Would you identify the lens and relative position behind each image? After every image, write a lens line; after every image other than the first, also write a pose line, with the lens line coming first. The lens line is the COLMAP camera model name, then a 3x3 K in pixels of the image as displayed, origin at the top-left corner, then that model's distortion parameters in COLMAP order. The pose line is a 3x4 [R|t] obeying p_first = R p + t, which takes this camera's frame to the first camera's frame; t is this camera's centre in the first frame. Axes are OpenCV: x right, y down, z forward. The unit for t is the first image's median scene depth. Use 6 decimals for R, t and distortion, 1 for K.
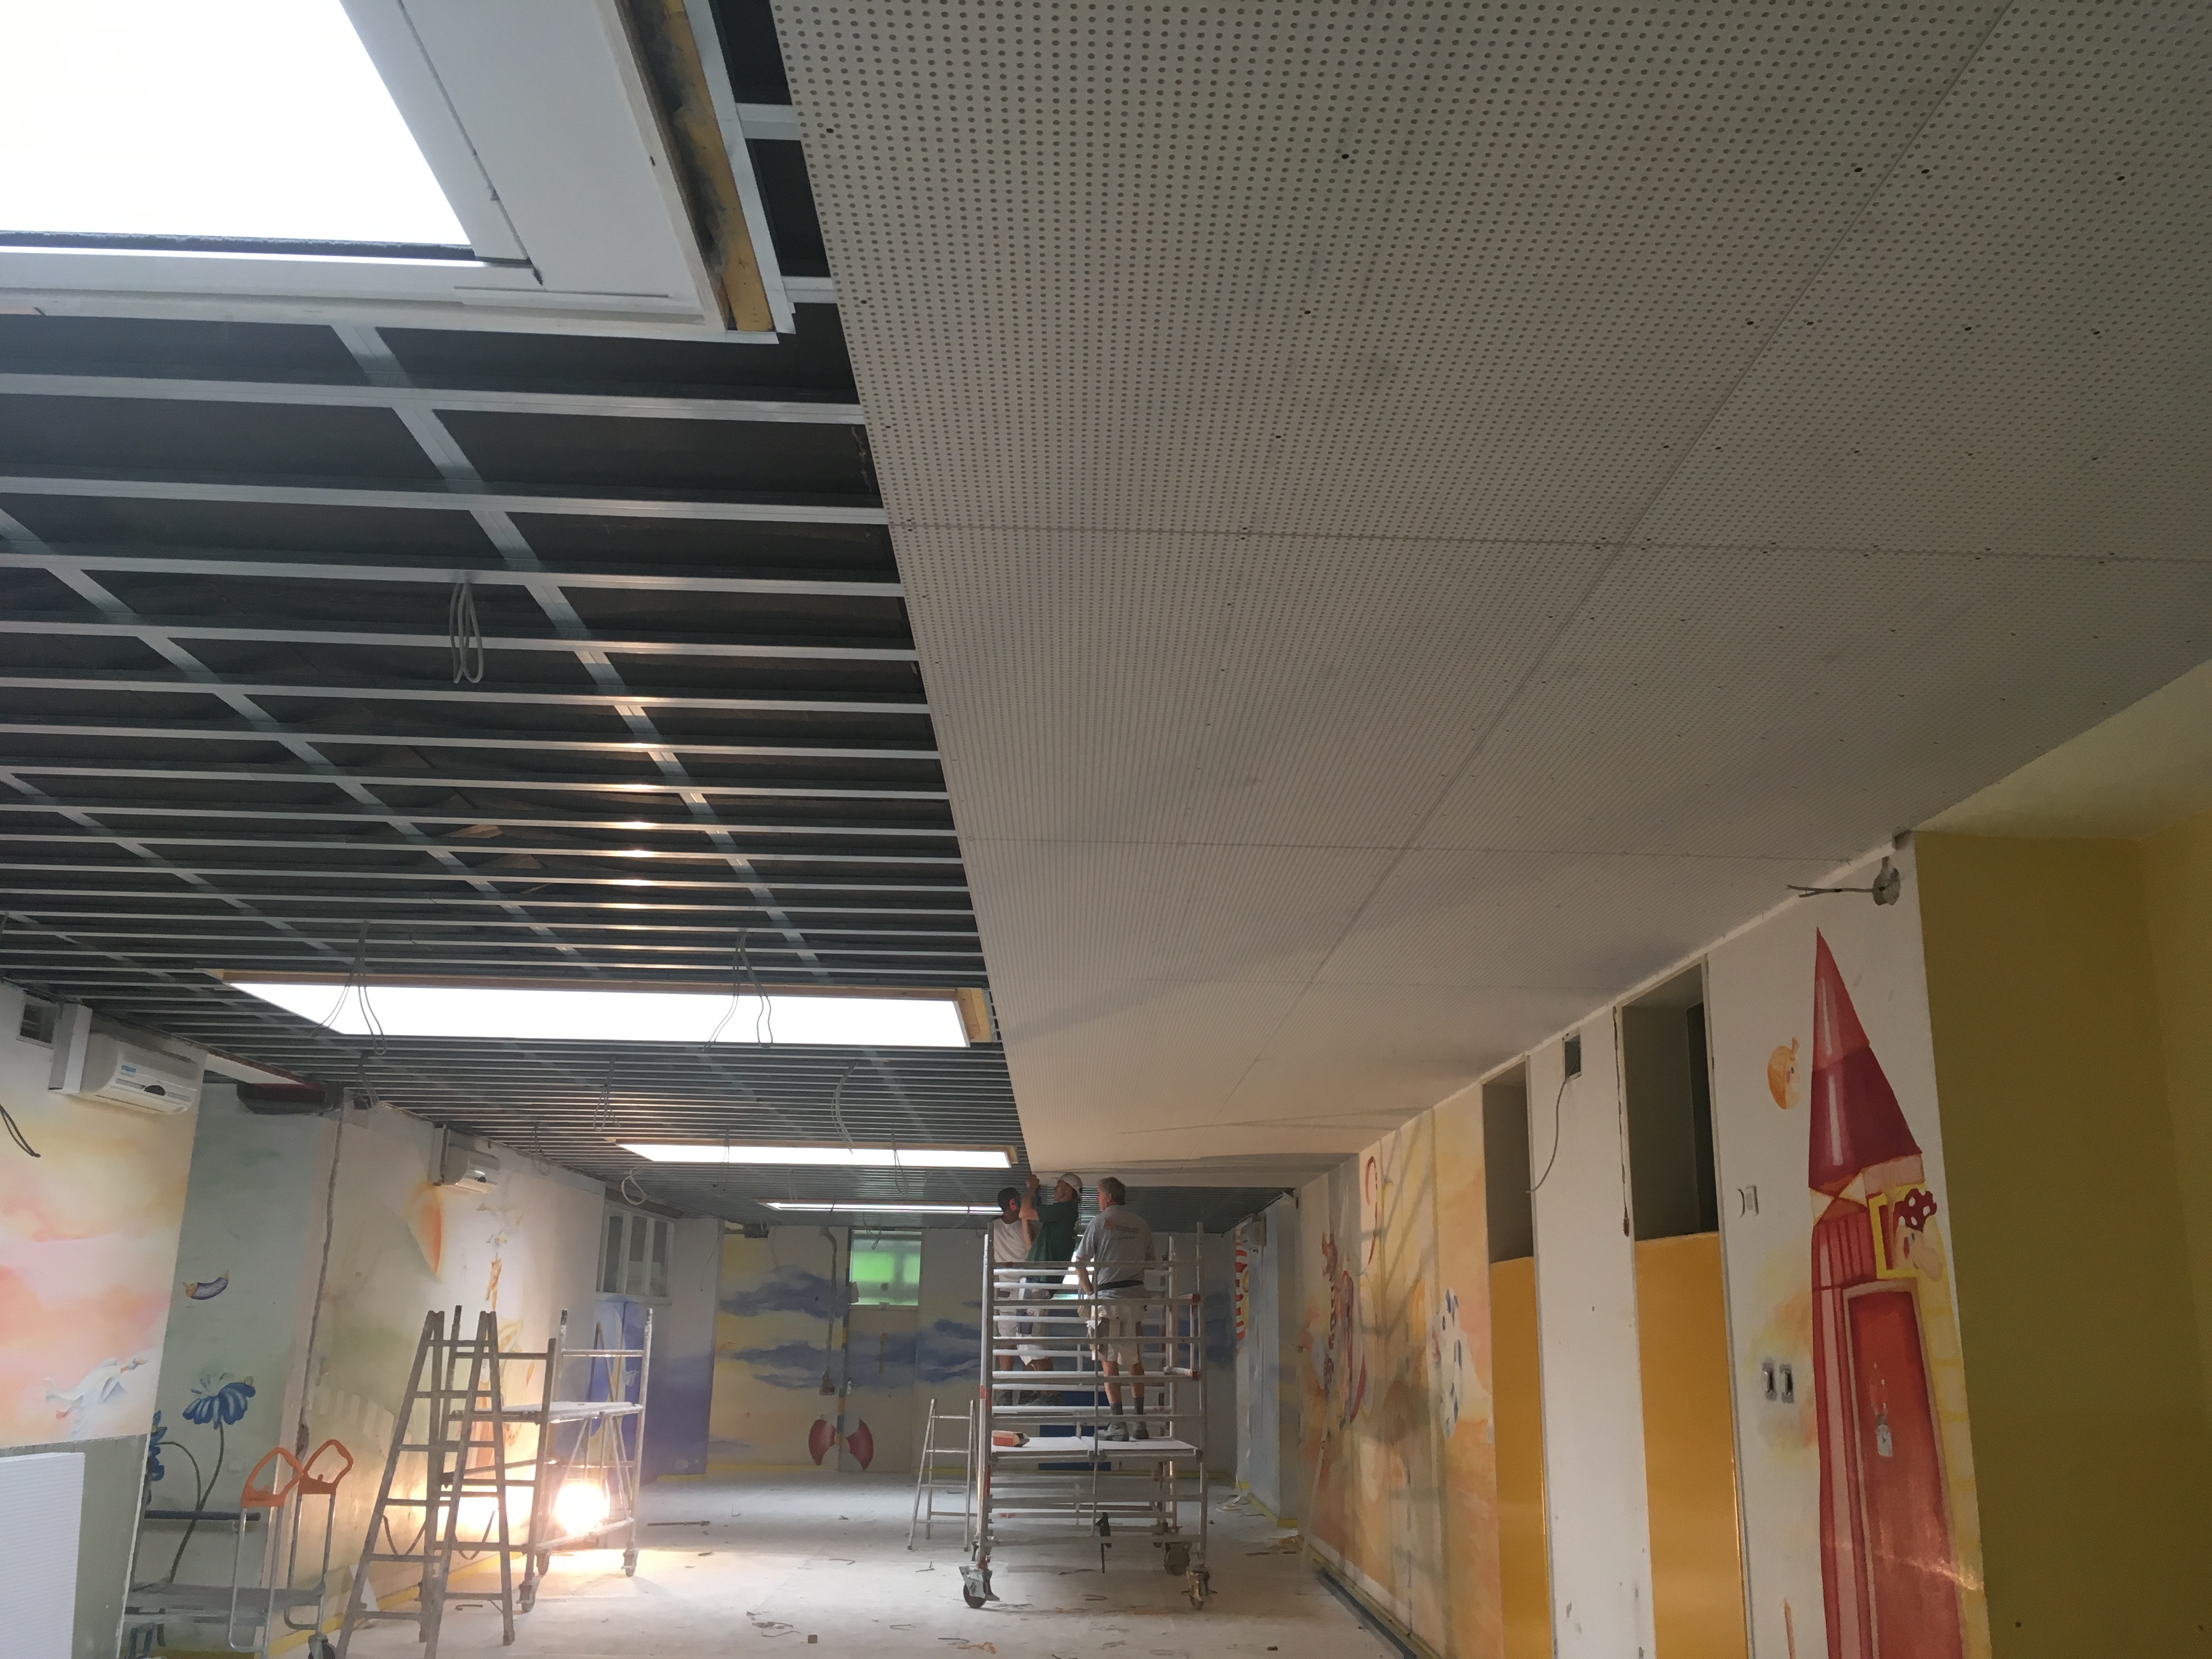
lens RADIAL K [[1830.1, 0, 1114.1], [0, 1830.1, 838.7], [0, 0, 1]] dist [0.055688, -0.052566]
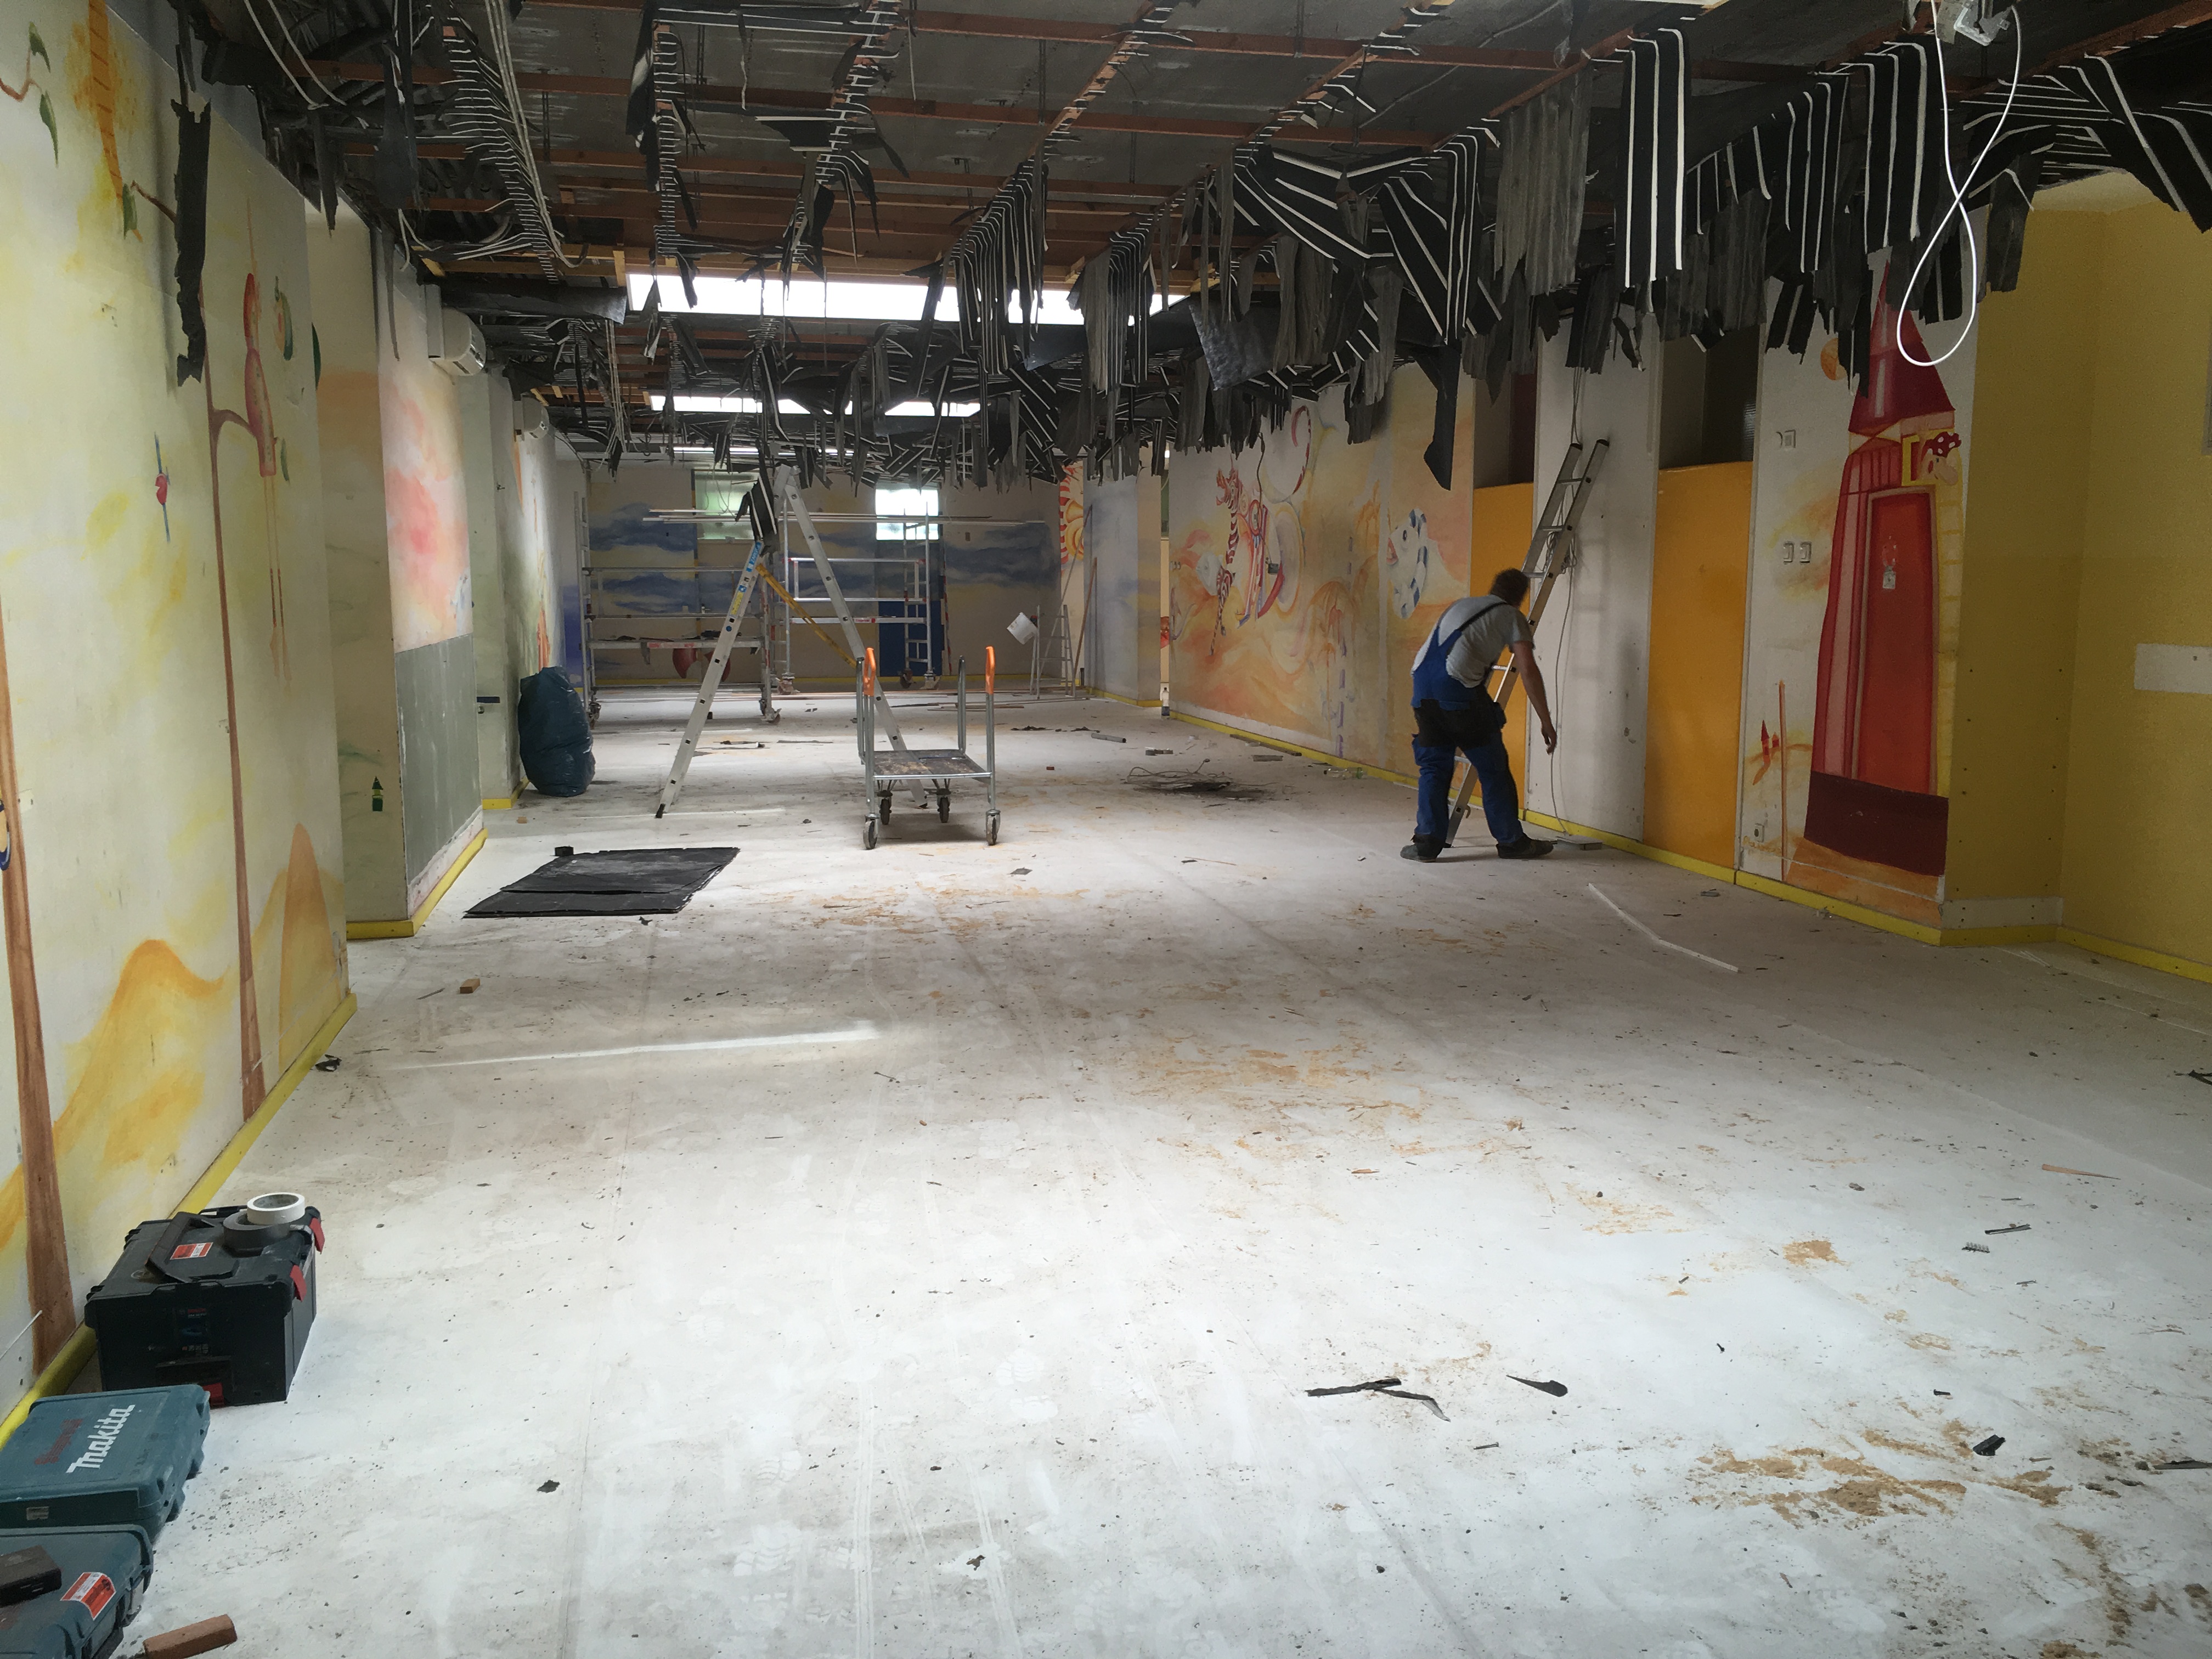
lens RADIAL K [[1830.1, 0, 1086.7], [0, 1830.1, 826.4], [0, 0, 1]] dist [0.055688, -0.052566]
pose [[0.982731, -0.046606, 0.179075, -0.425818], [-0.027342, 0.920563, 0.389635, -0.073733], [-0.183010, -0.387803, 0.903392, -0.331920]]
